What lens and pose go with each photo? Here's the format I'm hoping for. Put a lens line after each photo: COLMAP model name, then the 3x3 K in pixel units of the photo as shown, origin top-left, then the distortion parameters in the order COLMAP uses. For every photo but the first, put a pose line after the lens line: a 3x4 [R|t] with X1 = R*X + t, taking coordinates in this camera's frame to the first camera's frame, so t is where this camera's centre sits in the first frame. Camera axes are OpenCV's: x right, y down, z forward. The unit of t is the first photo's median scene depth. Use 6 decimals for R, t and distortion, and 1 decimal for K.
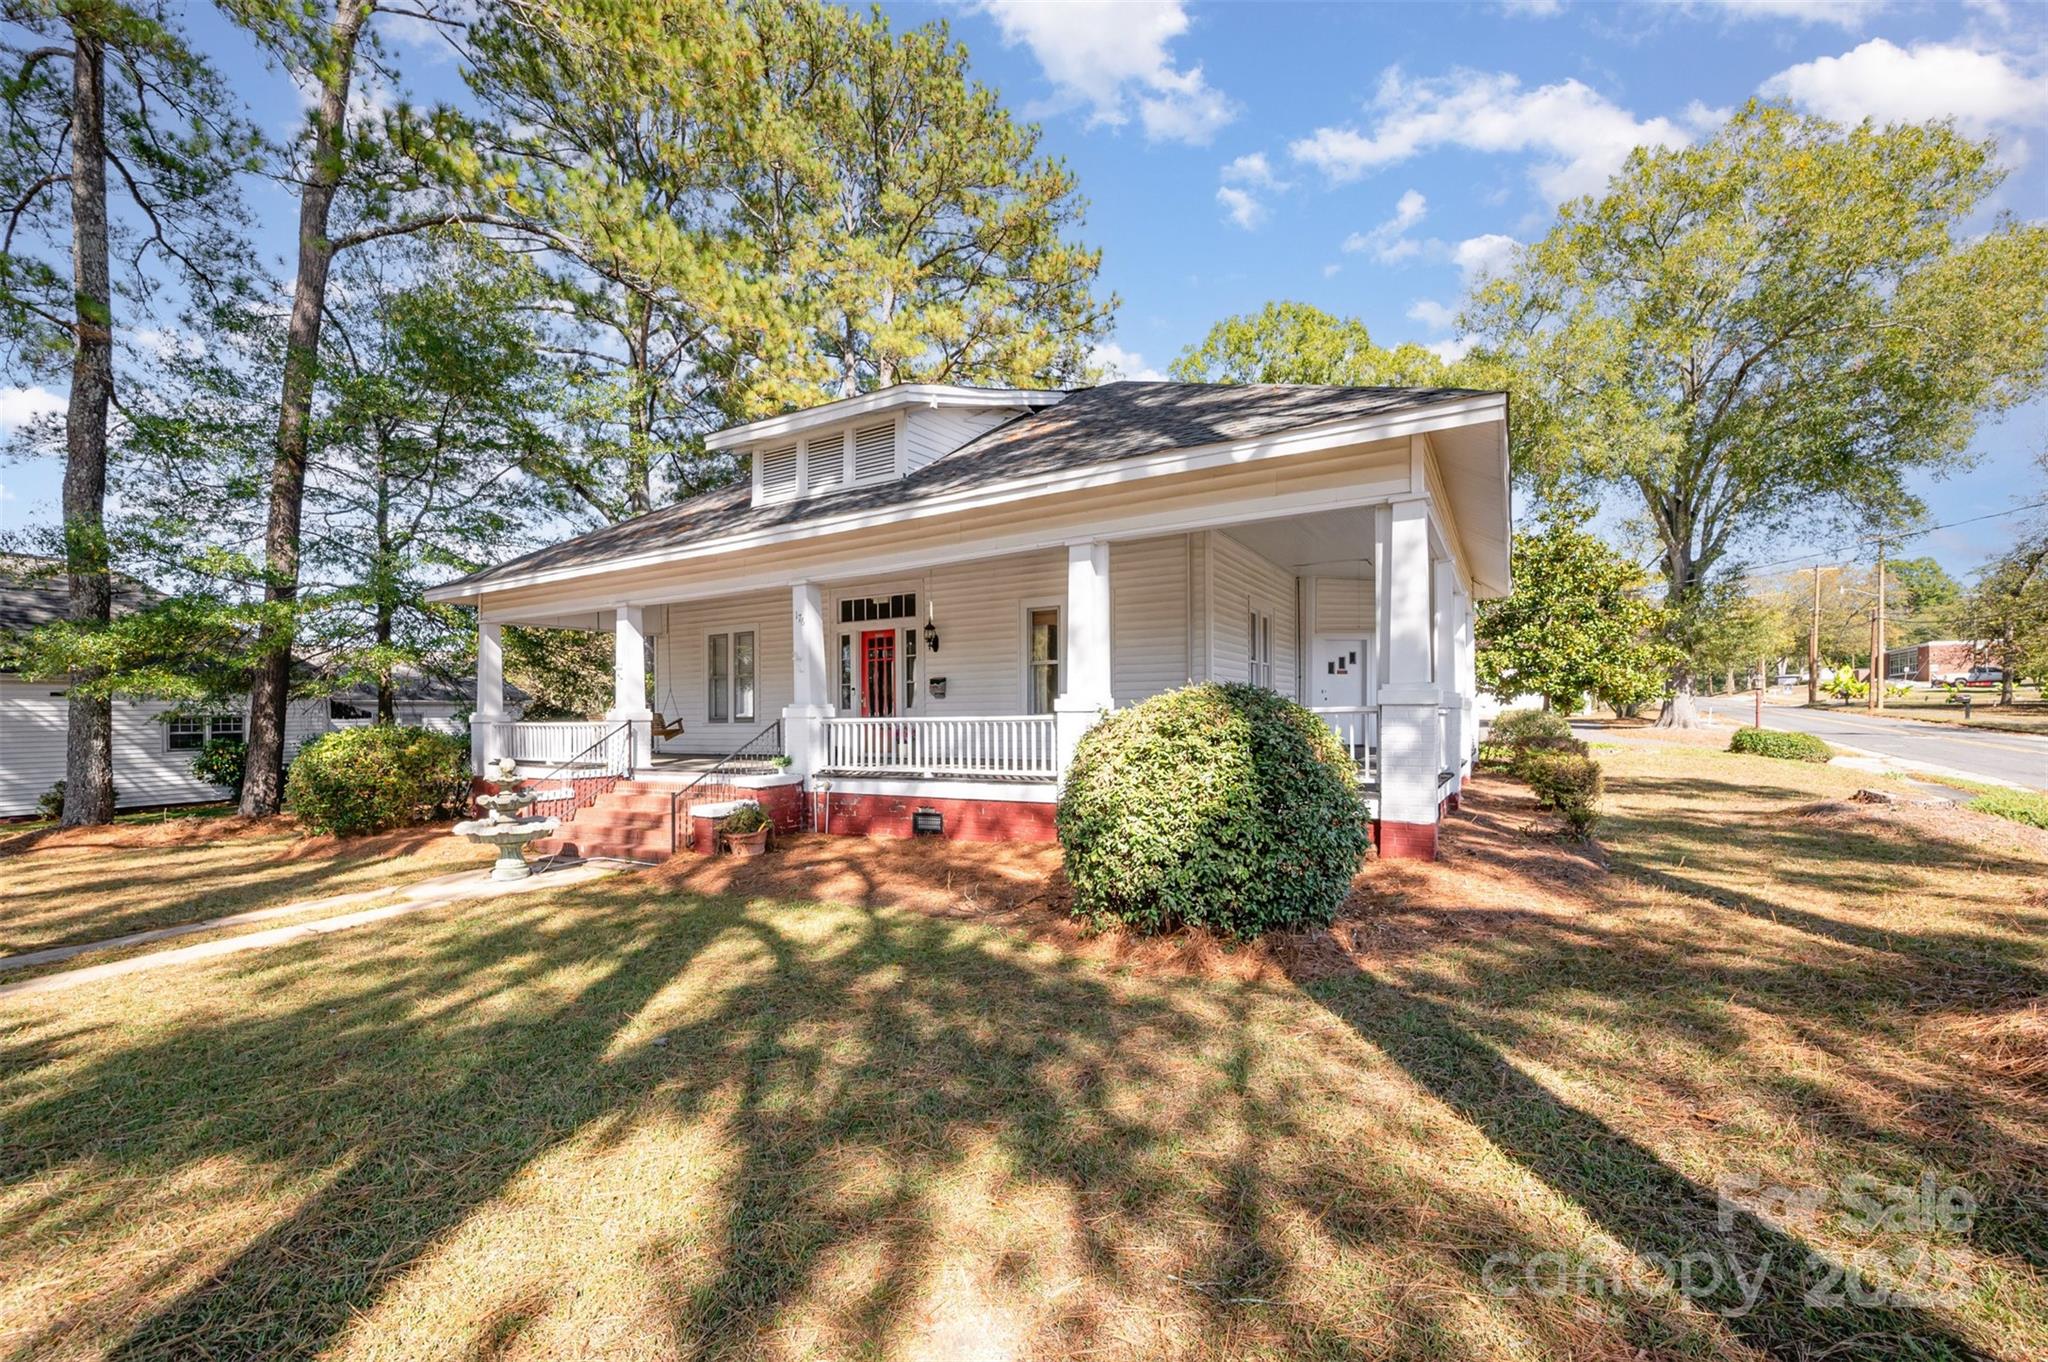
lens RADIAL K [[821.3, 0, 1027.8], [0, 821.3, 673.4], [0, 0, 1]] dist [-0.001930, -0.000078]
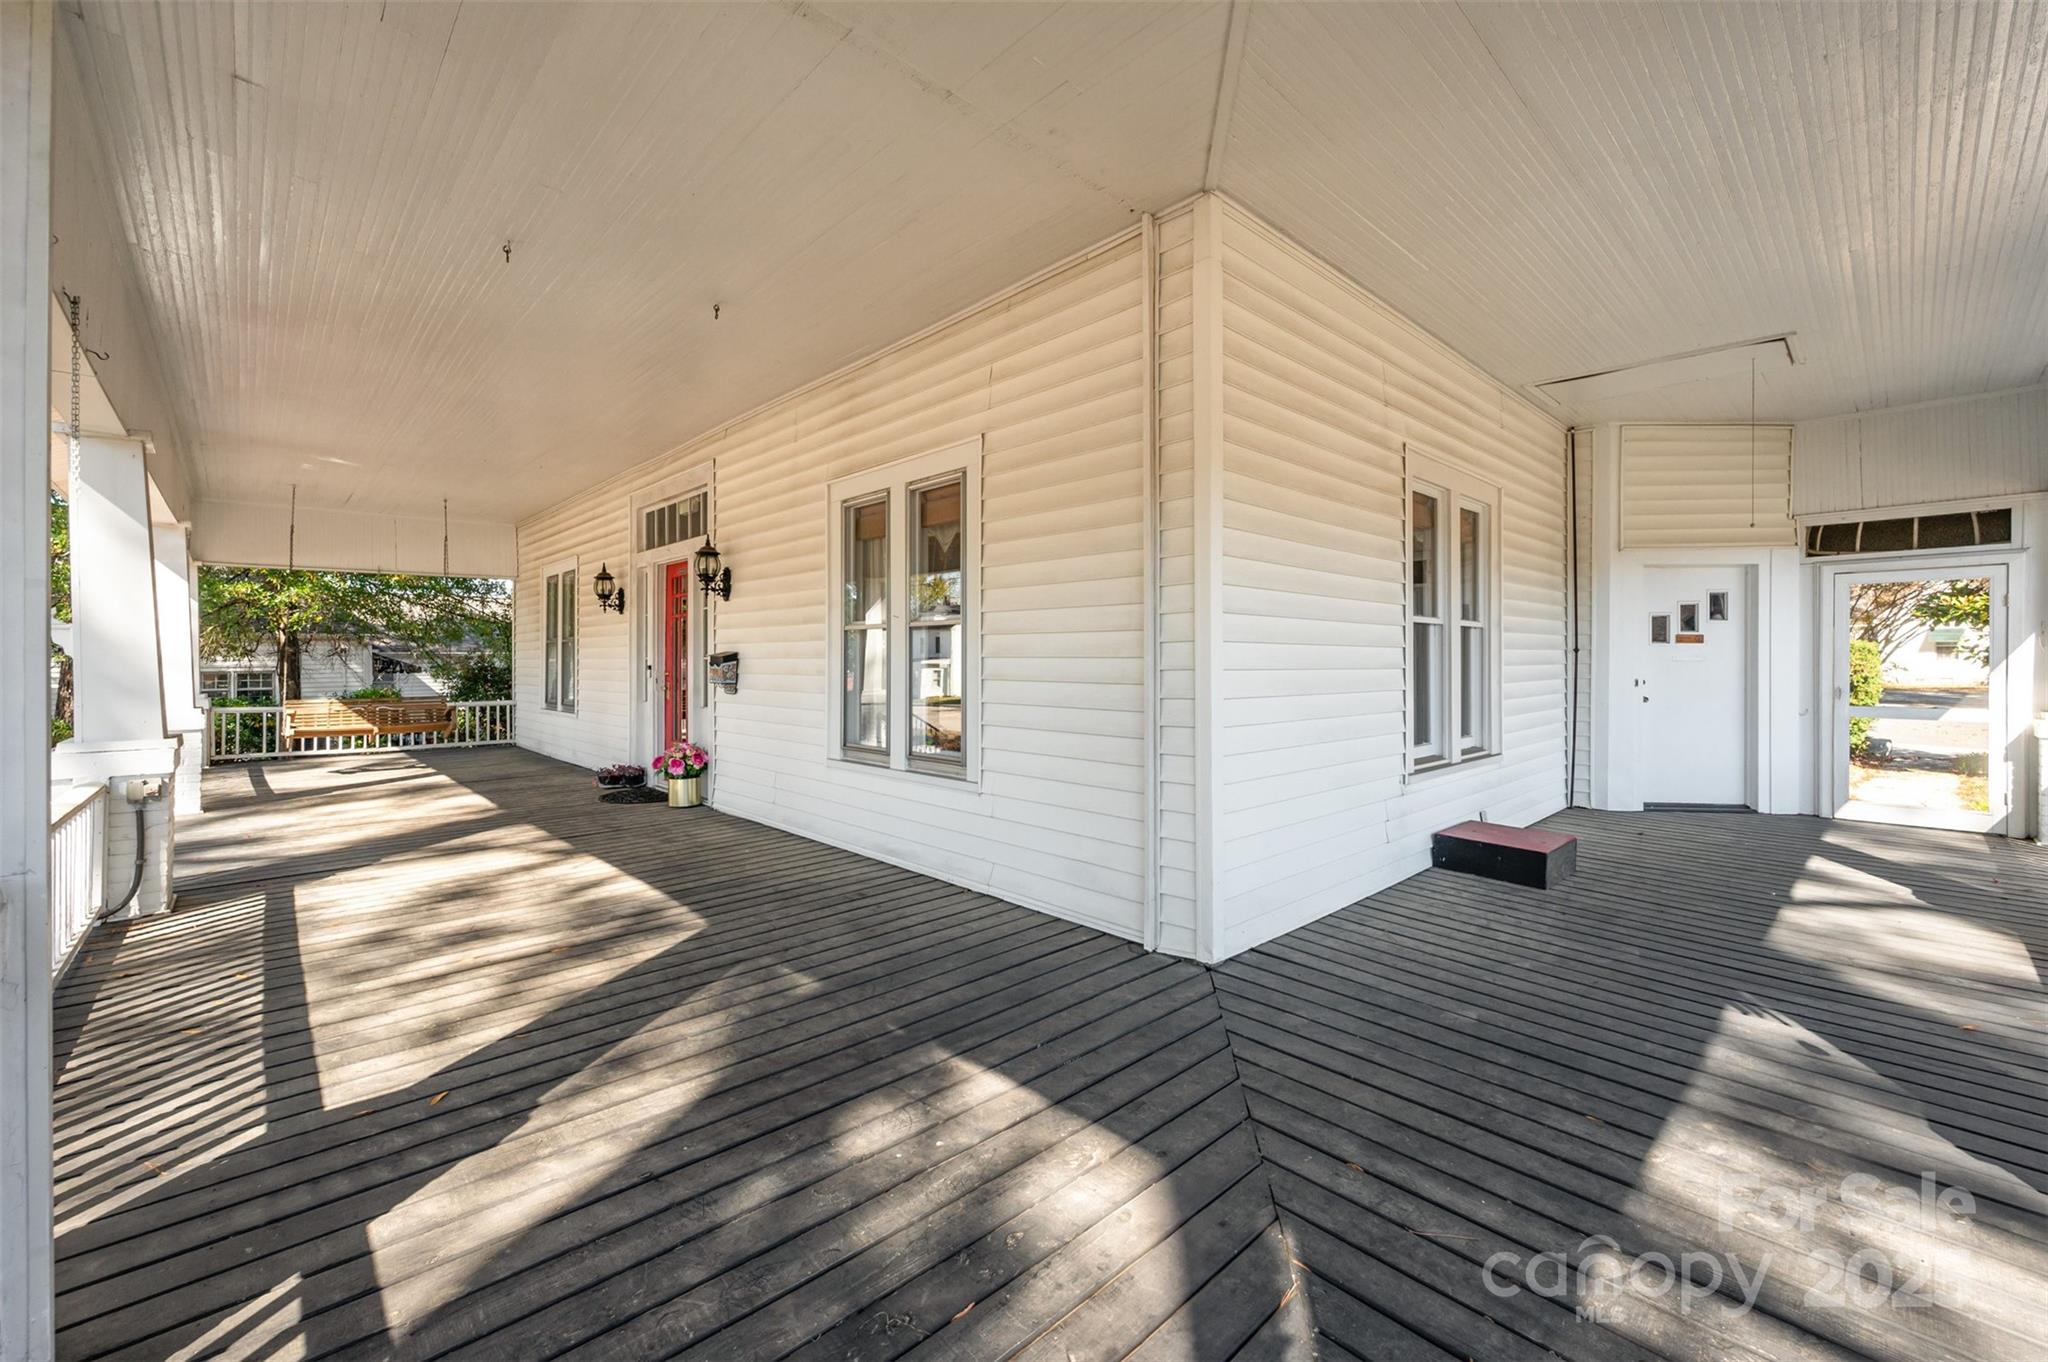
lens RADIAL K [[824.9, 0, 1014.3], [0, 824.9, 646.4], [0, 0, 1]] dist [-0.000282, -0.000001]
pose [[0.954032, 0.010100, -0.299536, 0.171132], [0.000811, 0.999341, 0.036280, -0.013912], [0.299705, -0.034856, 0.953395, 0.472720]]
